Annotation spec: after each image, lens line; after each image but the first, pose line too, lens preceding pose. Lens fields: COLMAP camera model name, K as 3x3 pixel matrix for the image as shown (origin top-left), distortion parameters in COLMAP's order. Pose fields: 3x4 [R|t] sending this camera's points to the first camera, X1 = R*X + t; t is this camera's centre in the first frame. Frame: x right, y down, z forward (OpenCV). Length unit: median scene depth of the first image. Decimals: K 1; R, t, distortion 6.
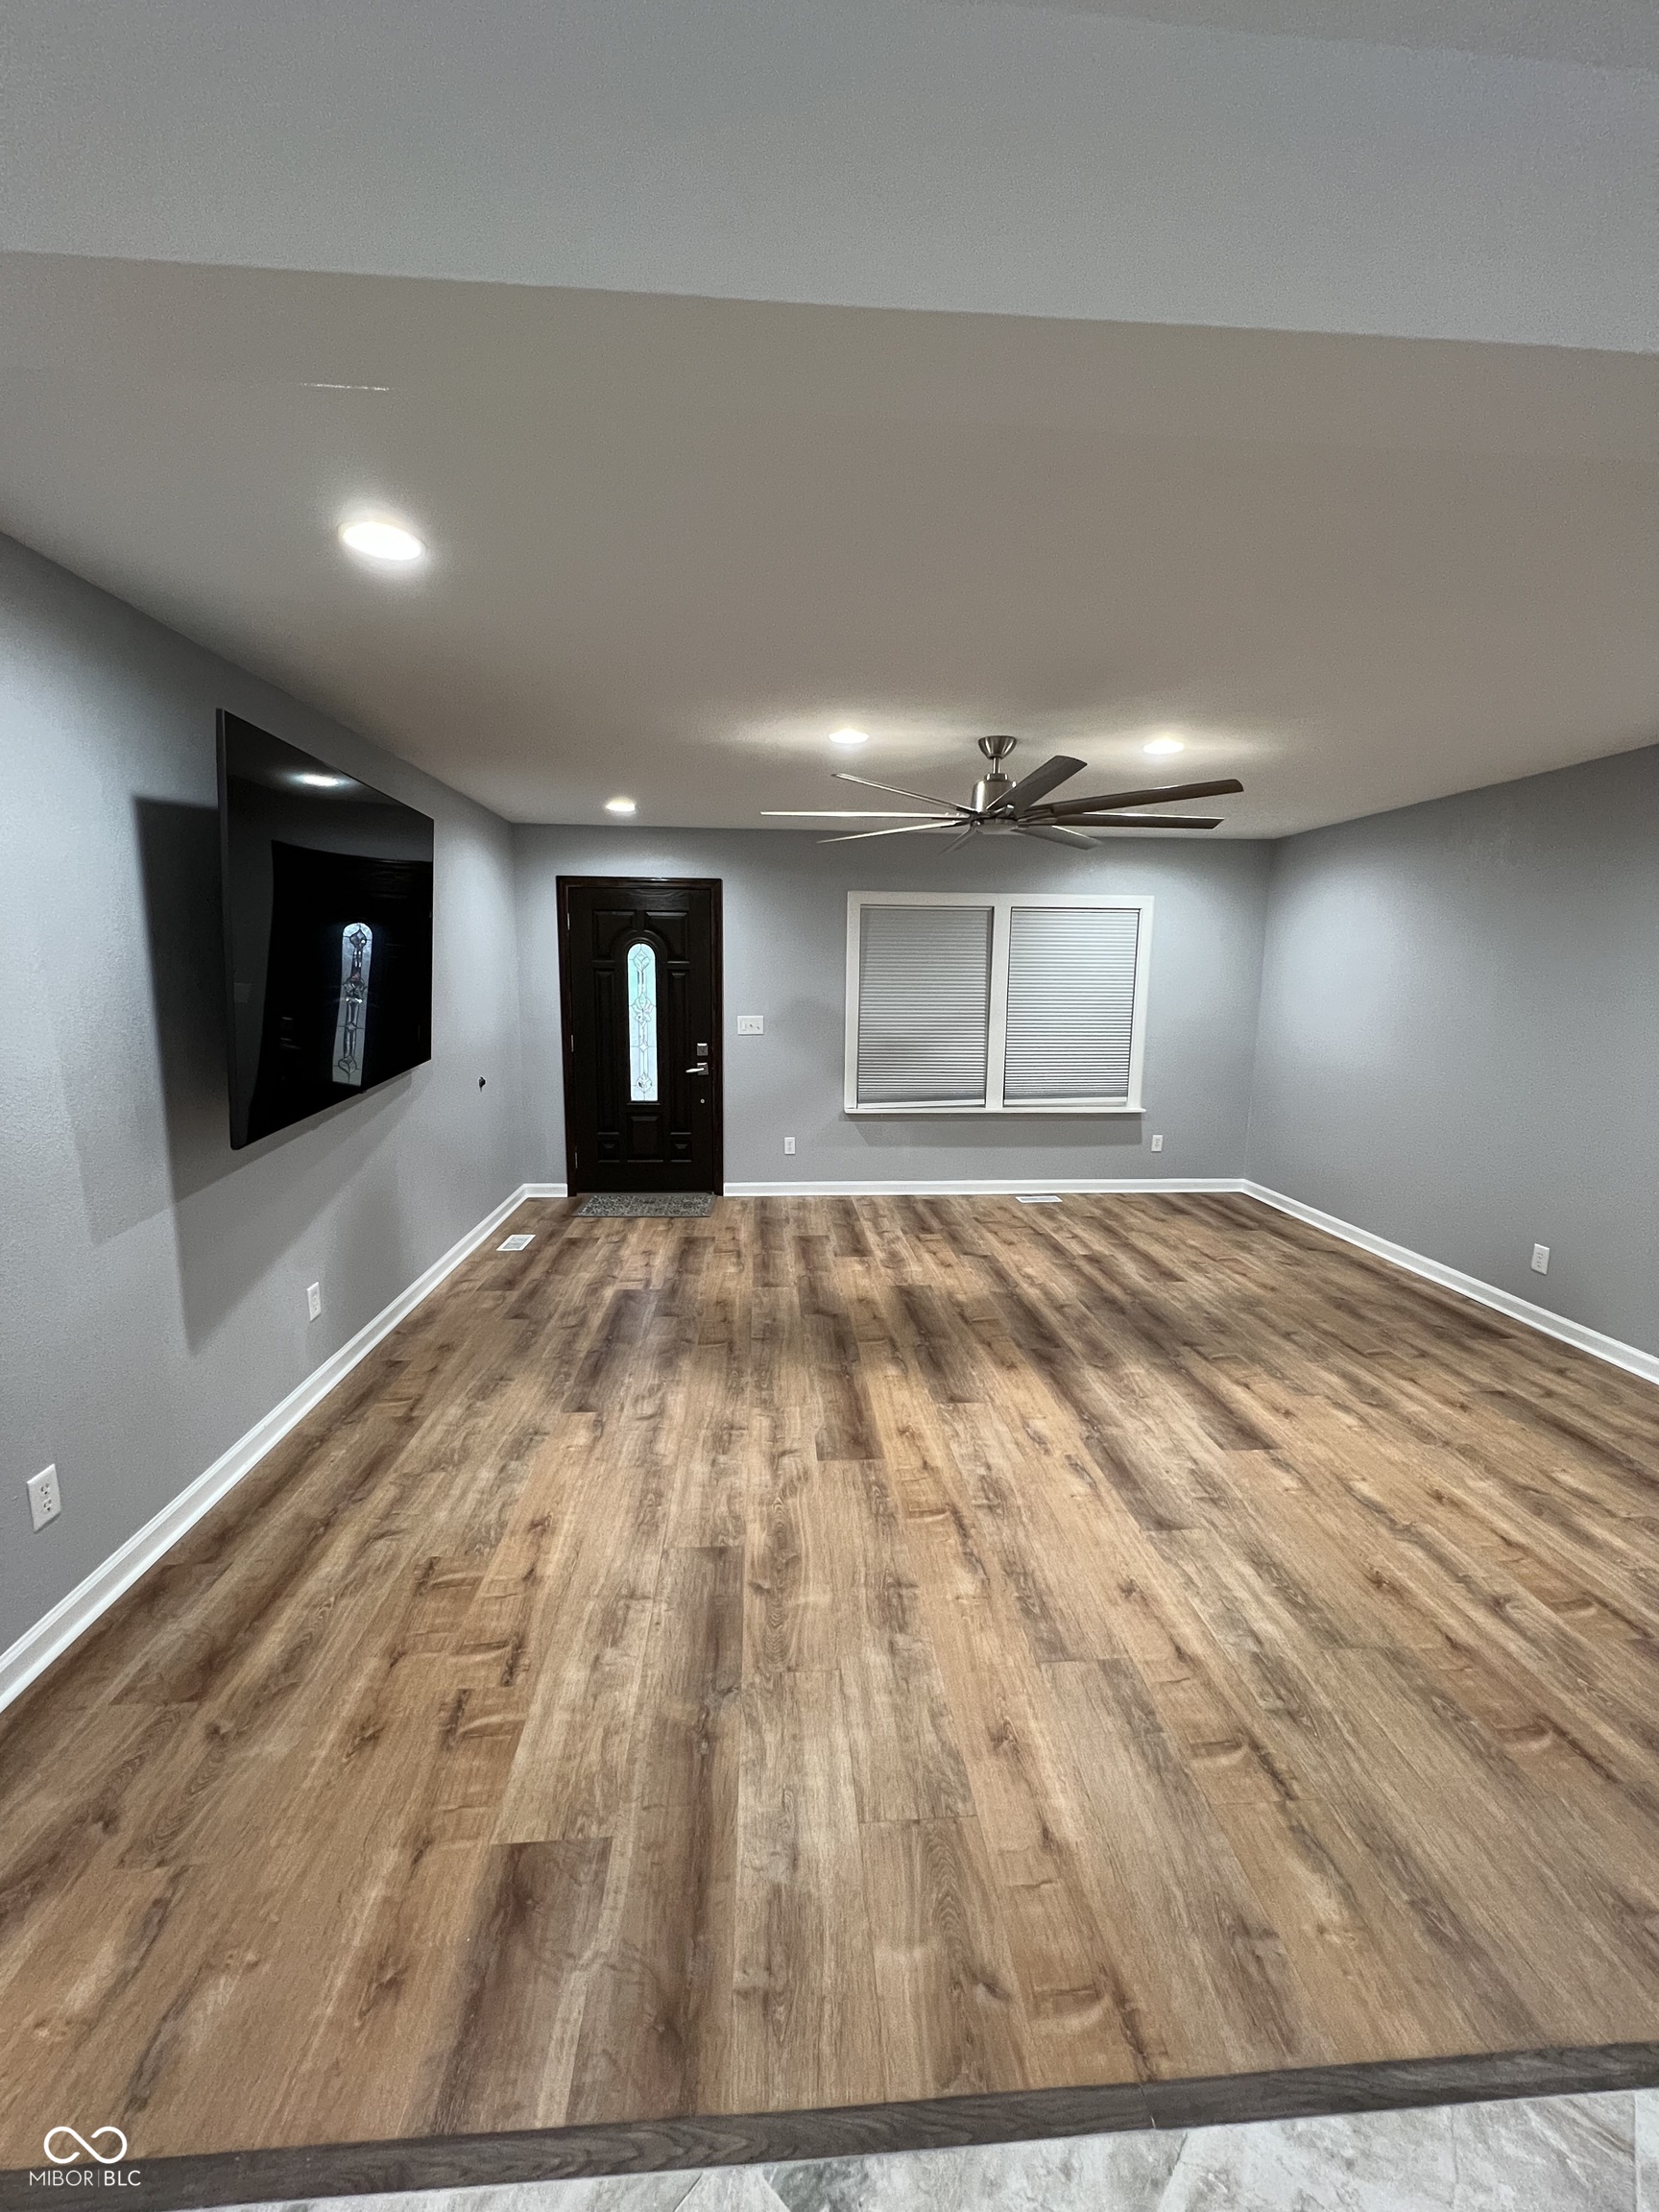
lens RADIAL K [[887.4, 0, 827.4], [0, 887.4, 1109.0], [0, 0, 1]] dist [-0.002231, 0.000583]
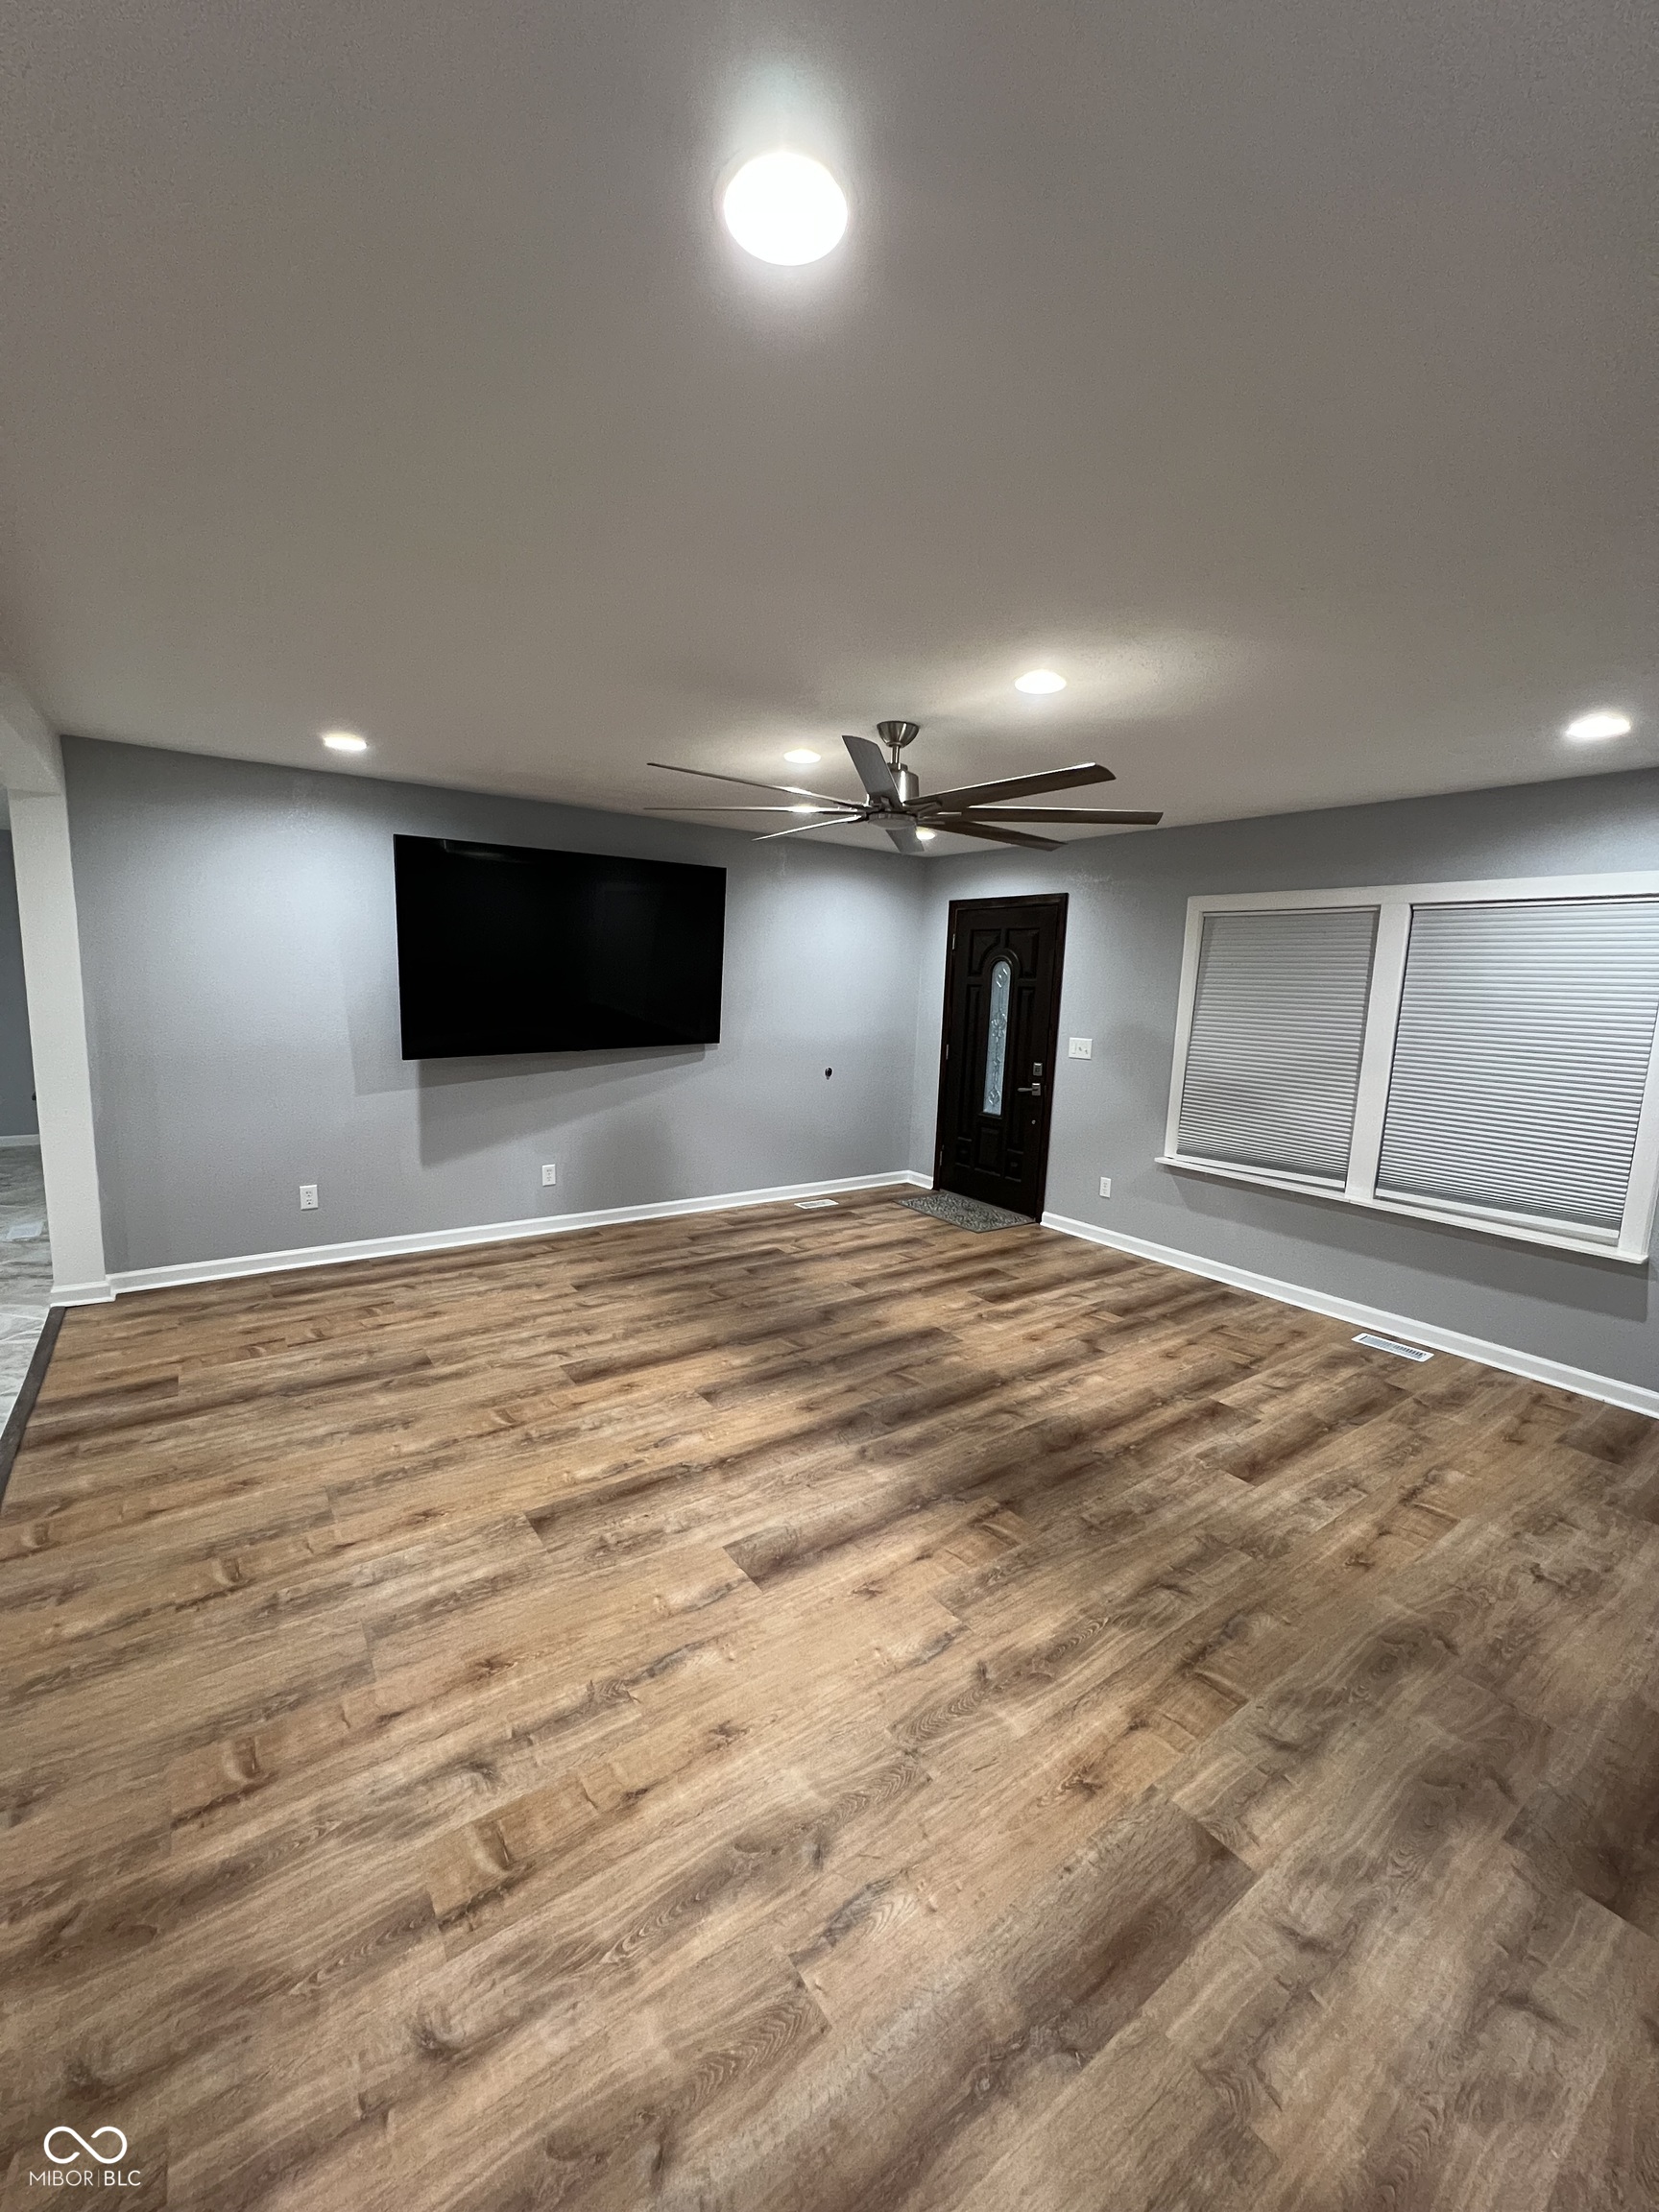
lens RADIAL K [[887.4, 0, 827.4], [0, 887.4, 1109.0], [0, 0, 1]] dist [-0.002231, 0.000583]
pose [[0.525714, 0.134516, -0.839959, 1.099091], [-0.162606, 0.985101, 0.055989, -0.081240], [0.834976, 0.107148, 0.539754, 0.564539]]
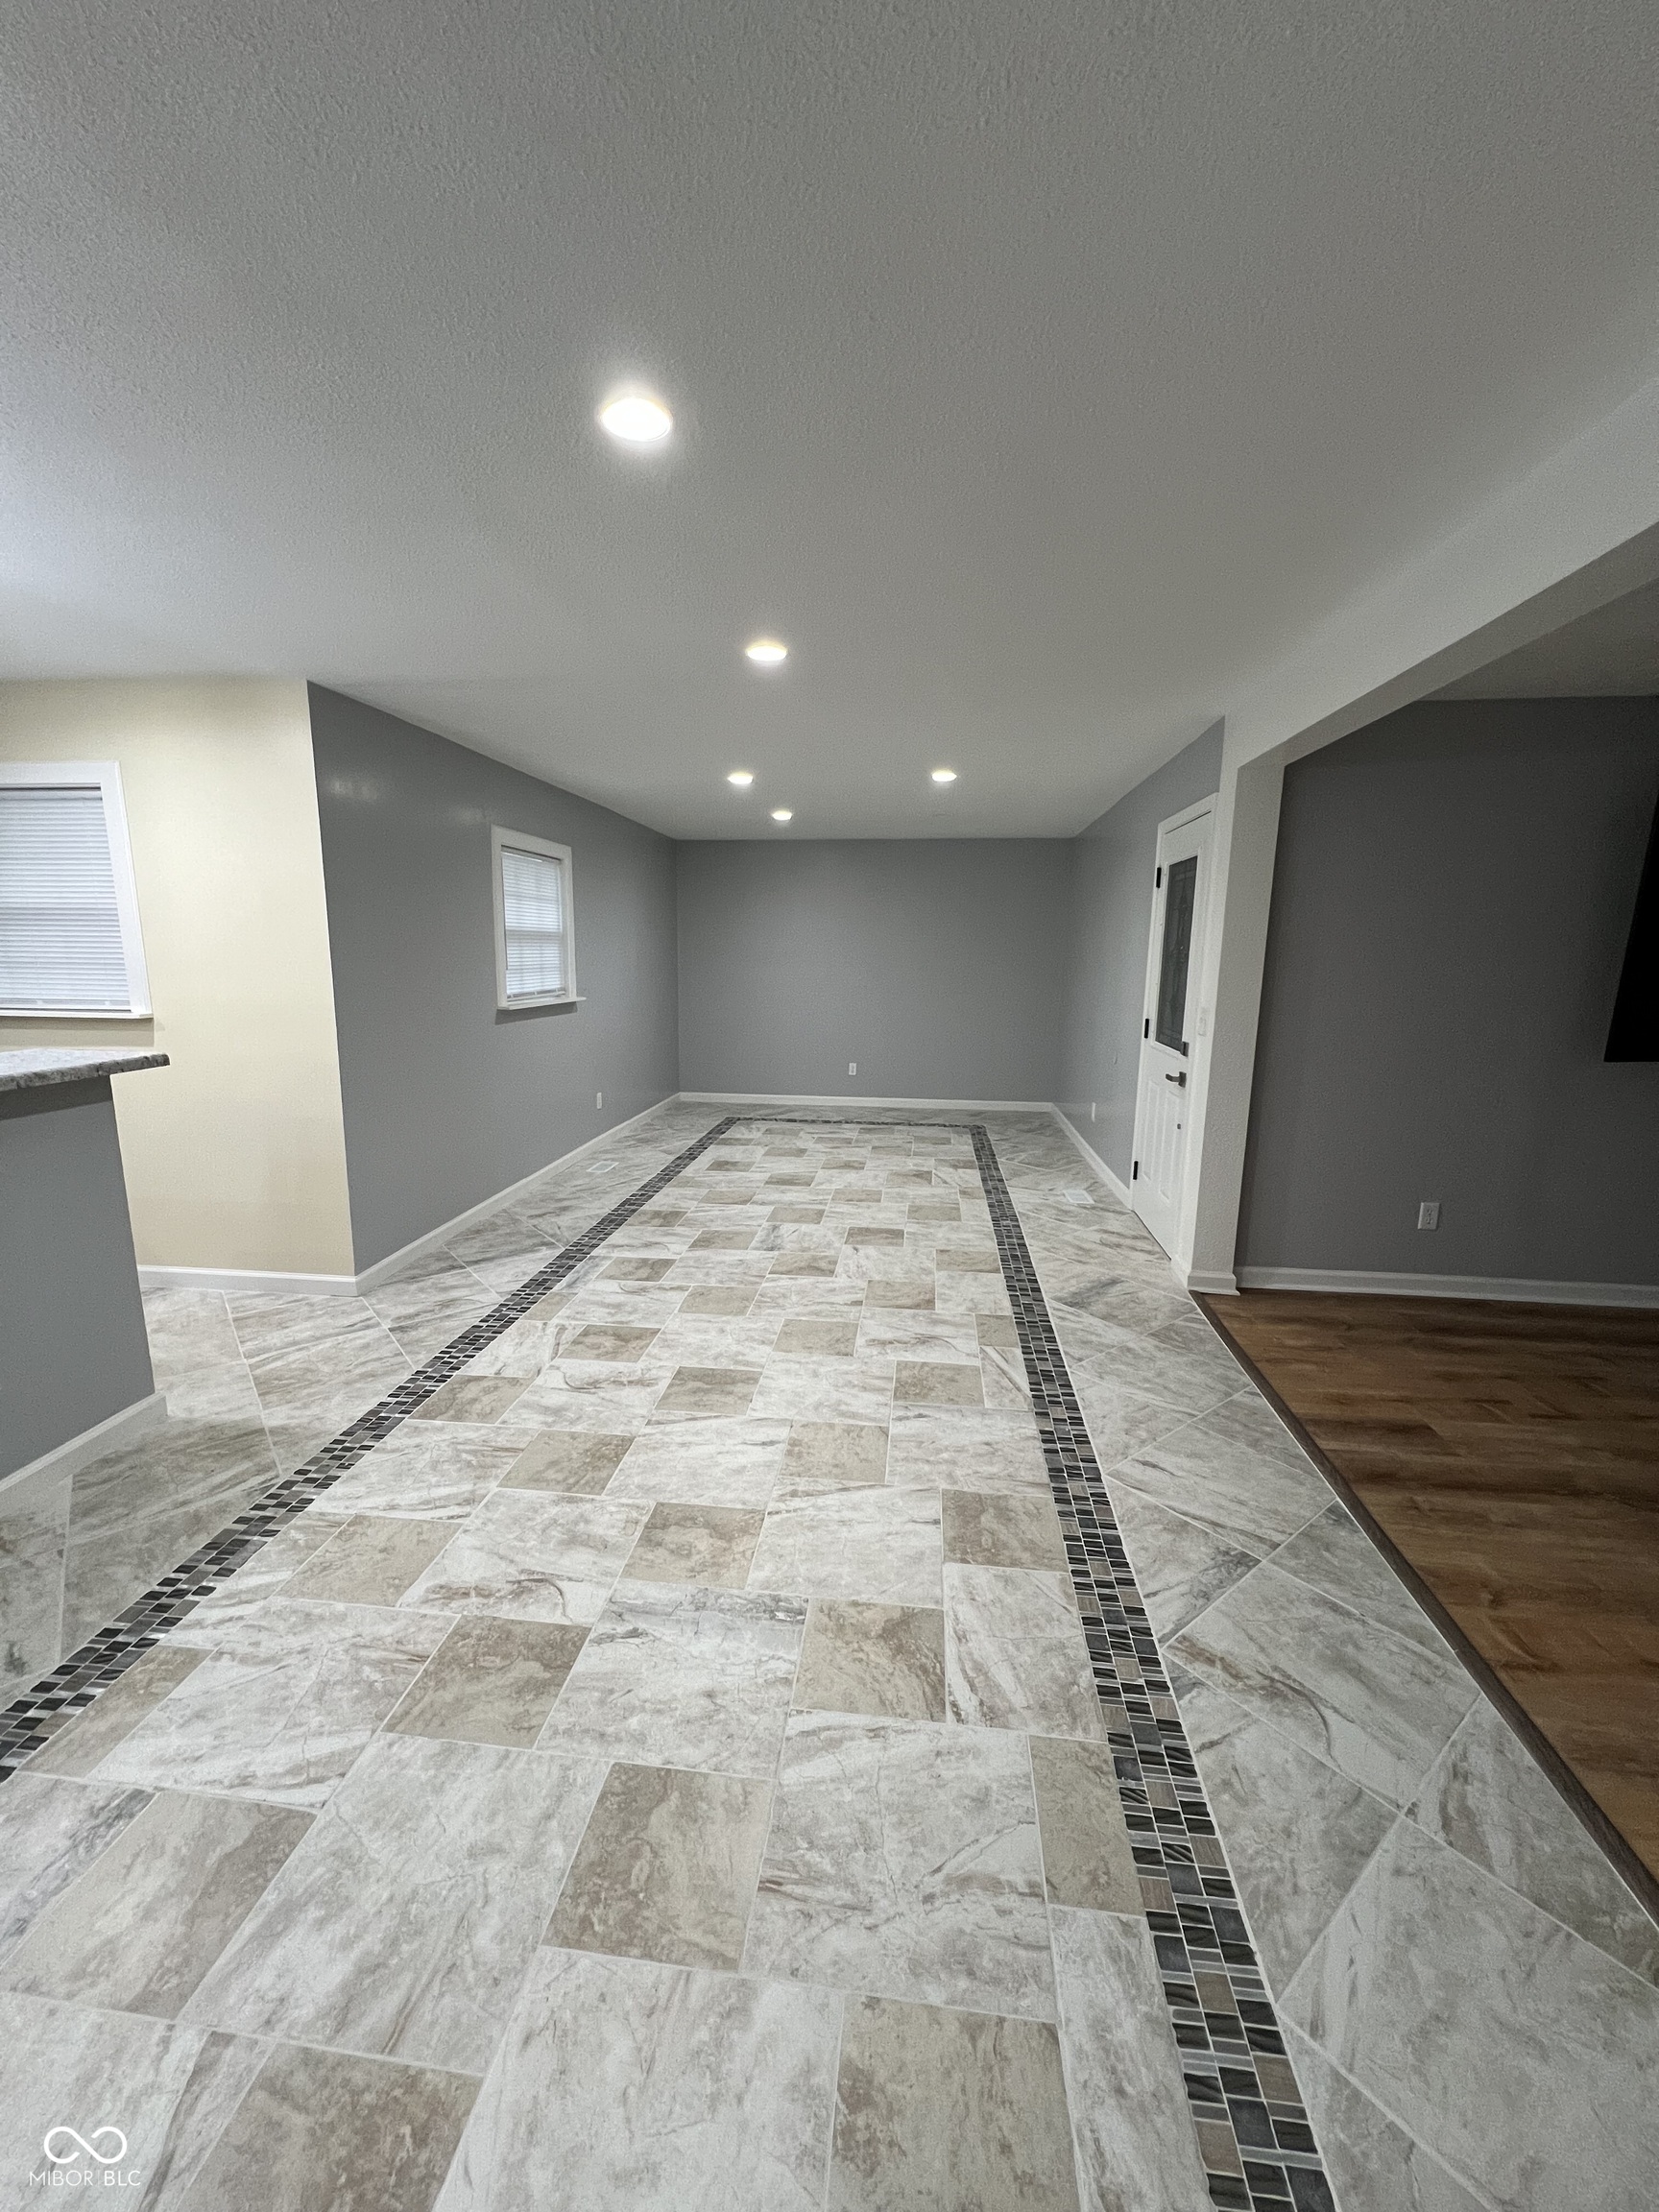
lens RADIAL K [[883.6, 0, 827.8], [0, 883.6, 1108.9], [0, 0, 1]] dist [-0.001888, 0.000576]
pose [[-0.183330, 0.164920, -0.969119, 0.768780], [-0.164982, 0.966683, 0.195716, 0.035276], [0.969108, 0.195768, -0.150013, -0.014462]]
